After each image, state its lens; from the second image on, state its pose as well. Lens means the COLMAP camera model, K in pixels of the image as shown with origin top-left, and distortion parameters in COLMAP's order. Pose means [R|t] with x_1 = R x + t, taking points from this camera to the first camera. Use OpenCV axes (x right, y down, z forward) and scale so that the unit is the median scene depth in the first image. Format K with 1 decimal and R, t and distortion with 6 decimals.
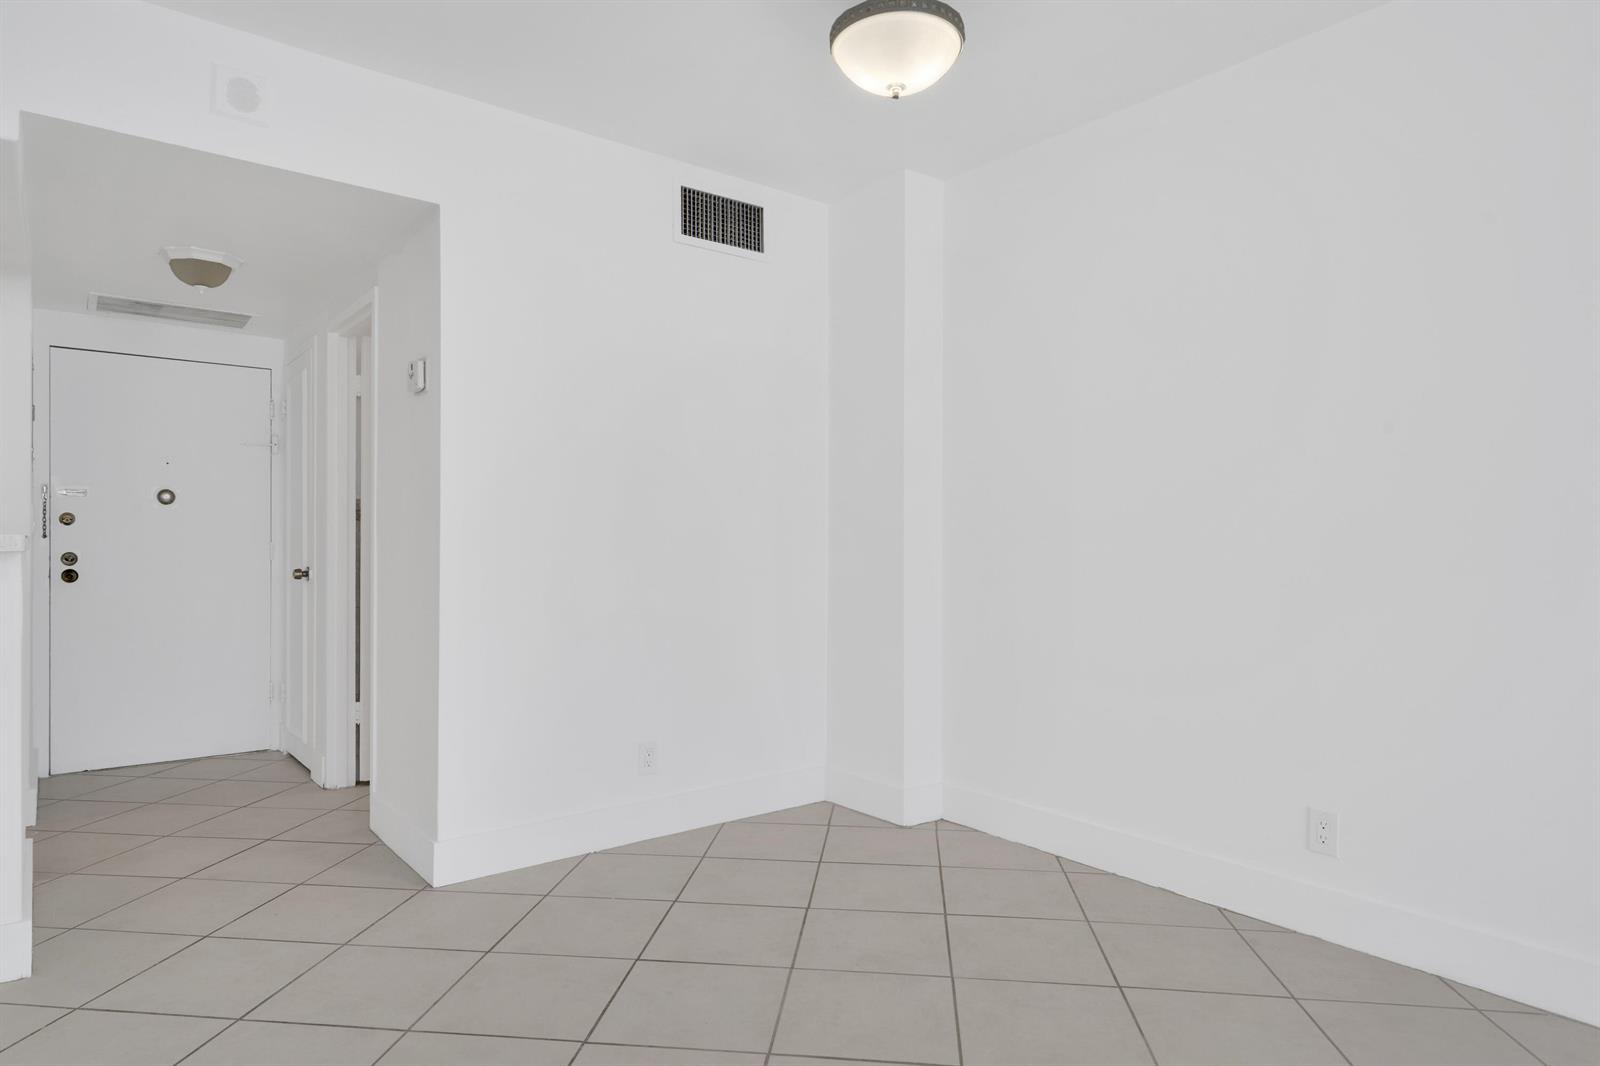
lens RADIAL K [[946.3, 0, 790.5], [0, 946.3, 545.1], [0, 0, 1]] dist [0.020580, -0.001452]
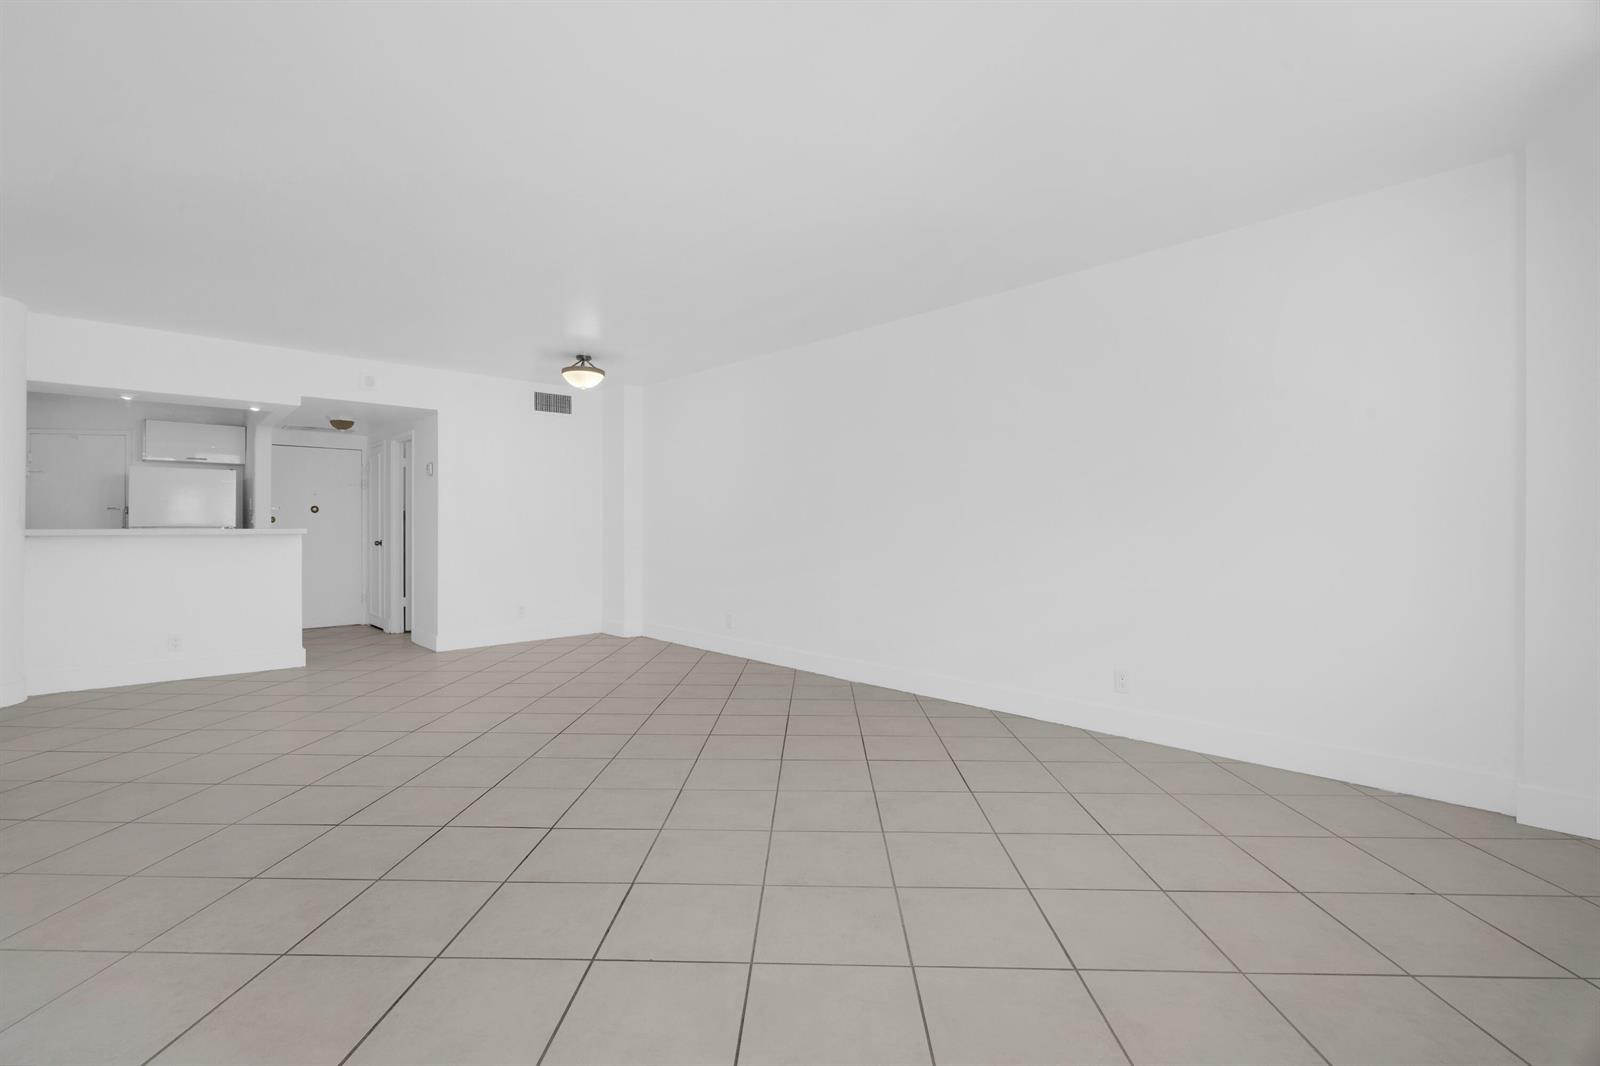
lens RADIAL K [[726.8, 0, 788.0], [0, 726.8, 519.4], [0, 0, 1]] dist [-0.002265, 0.001368]
pose [[0.997042, -0.005628, 0.076653, 0.353786], [0.006125, 0.999962, -0.006242, -0.010758], [-0.076614, 0.006693, 0.997038, -0.865806]]
